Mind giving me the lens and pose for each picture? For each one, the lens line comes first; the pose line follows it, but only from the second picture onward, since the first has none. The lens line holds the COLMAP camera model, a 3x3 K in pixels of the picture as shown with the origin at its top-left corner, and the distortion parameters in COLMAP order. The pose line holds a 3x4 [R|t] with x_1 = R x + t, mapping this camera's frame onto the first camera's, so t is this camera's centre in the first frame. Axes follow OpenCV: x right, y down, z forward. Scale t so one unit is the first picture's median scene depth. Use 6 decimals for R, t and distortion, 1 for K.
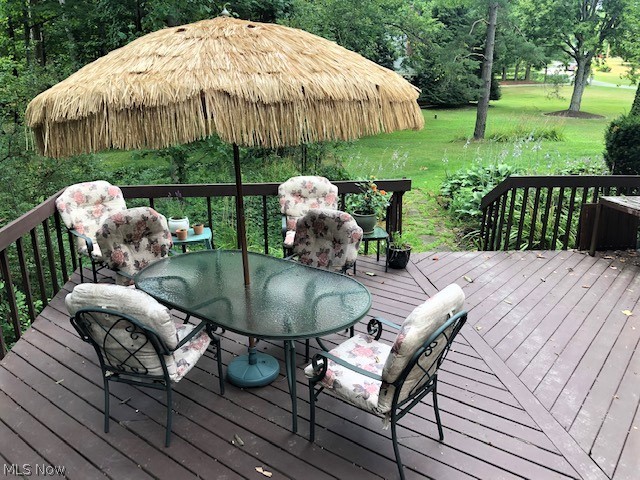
lens RADIAL K [[520.4, 0, 320.2], [0, 520.4, 230.9], [0, 0, 1]] dist [0.125227, -0.122319]
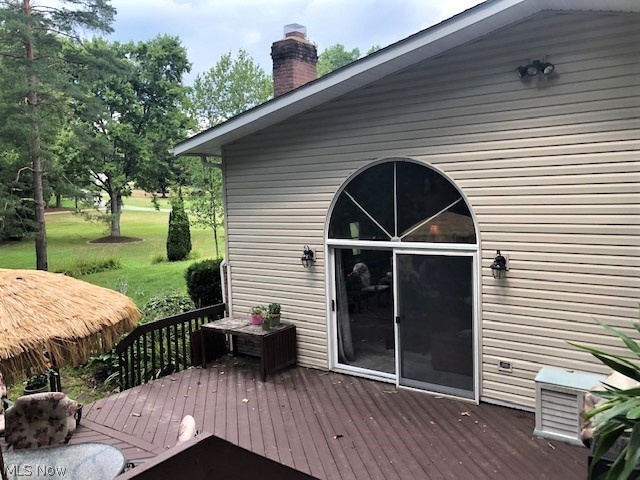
lens RADIAL K [[520.4, 0, 320.2], [0, 520.4, 230.9], [0, 0, 1]] dist [0.125227, -0.122319]
pose [[0.674521, -0.078223, 0.734100, -0.312986], [0.234990, 0.965401, -0.113049, -0.083735], [-0.699858, 0.248760, 0.669565, -0.265544]]
